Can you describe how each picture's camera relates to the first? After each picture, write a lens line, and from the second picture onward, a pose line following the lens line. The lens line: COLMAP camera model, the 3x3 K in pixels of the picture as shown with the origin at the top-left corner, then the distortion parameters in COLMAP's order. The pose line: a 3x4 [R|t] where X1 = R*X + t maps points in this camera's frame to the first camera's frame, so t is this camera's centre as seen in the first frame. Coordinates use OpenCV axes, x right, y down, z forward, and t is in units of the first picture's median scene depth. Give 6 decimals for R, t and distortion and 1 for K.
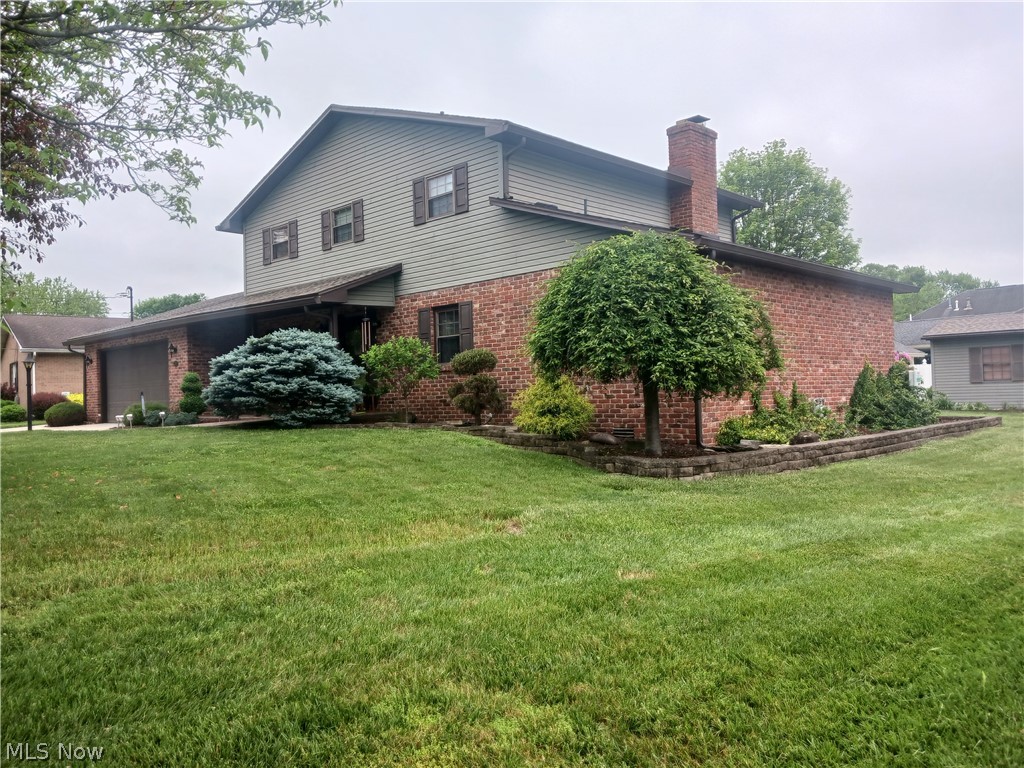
lens RADIAL K [[808.0, 0, 512.8], [0, 808.0, 384.4], [0, 0, 1]] dist [0.059668, -0.088853]
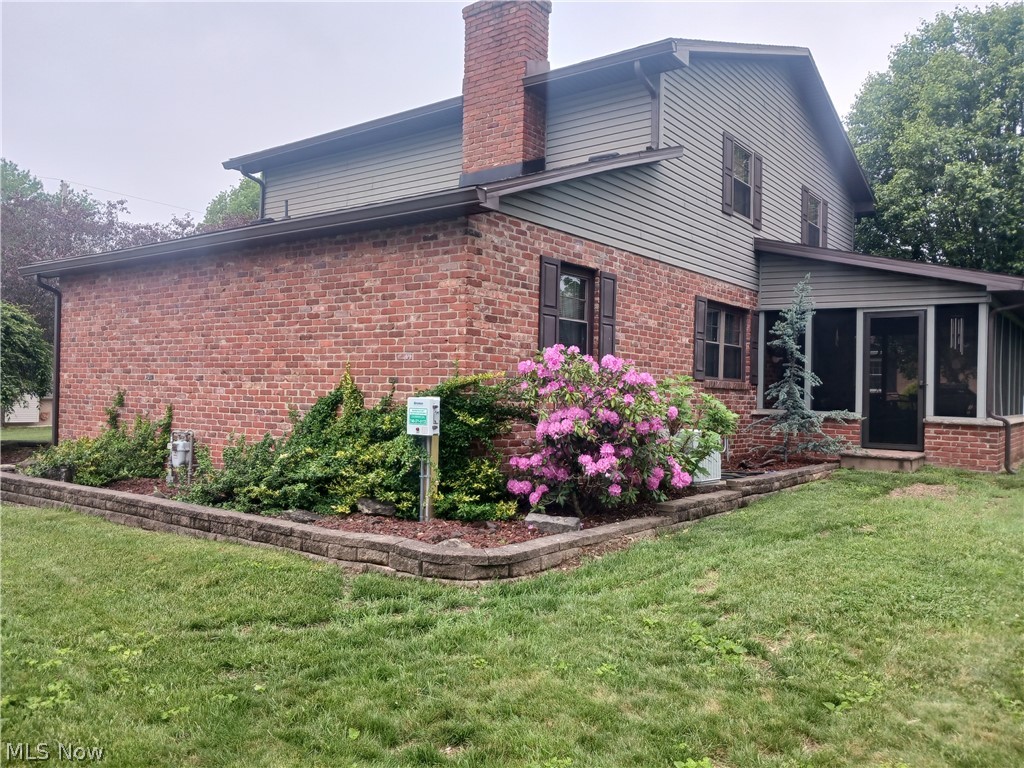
lens RADIAL K [[808.0, 0, 504.8], [0, 808.0, 380.0], [0, 0, 1]] dist [0.059668, -0.088853]
pose [[0.109149, 0.012713, -0.993944, 1.063598], [-0.010131, 0.999880, 0.011677, -0.036376], [0.993974, 0.008795, 0.109265, 1.154410]]
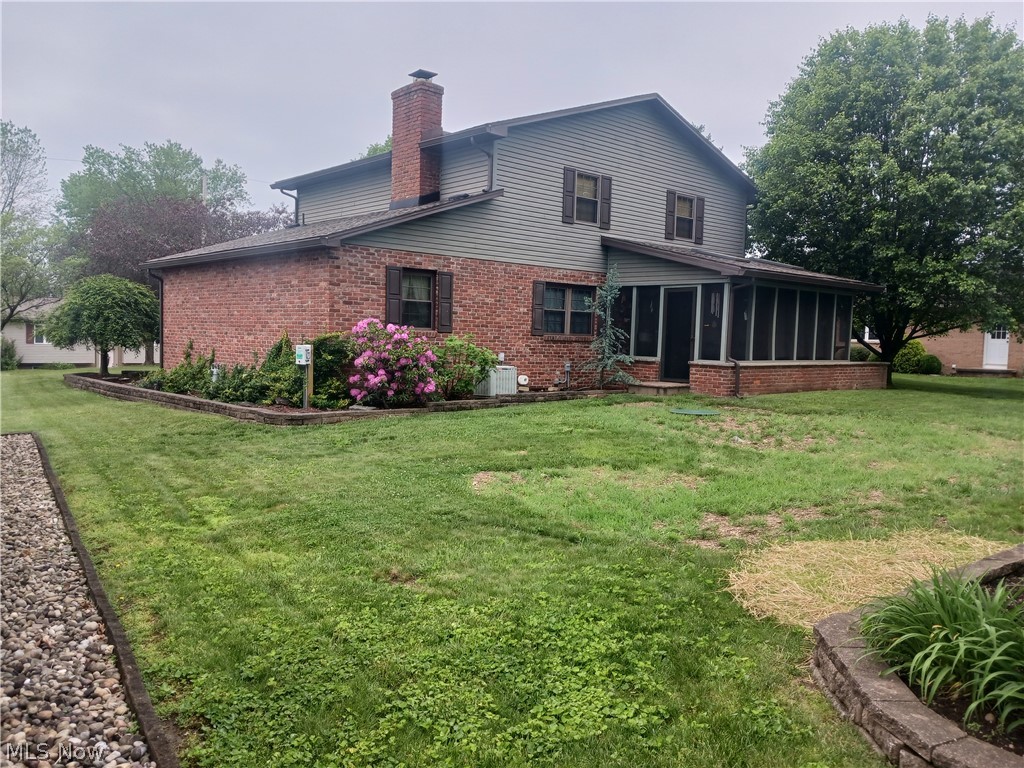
lens RADIAL K [[808.0, 0, 514.7], [0, 808.0, 389.2], [0, 0, 1]] dist [0.059668, -0.088853]
pose [[-0.066396, 0.087127, -0.993982, 1.510076], [-0.010258, 0.996068, 0.087995, -0.054526], [0.997741, 0.016039, -0.065241, 1.471390]]
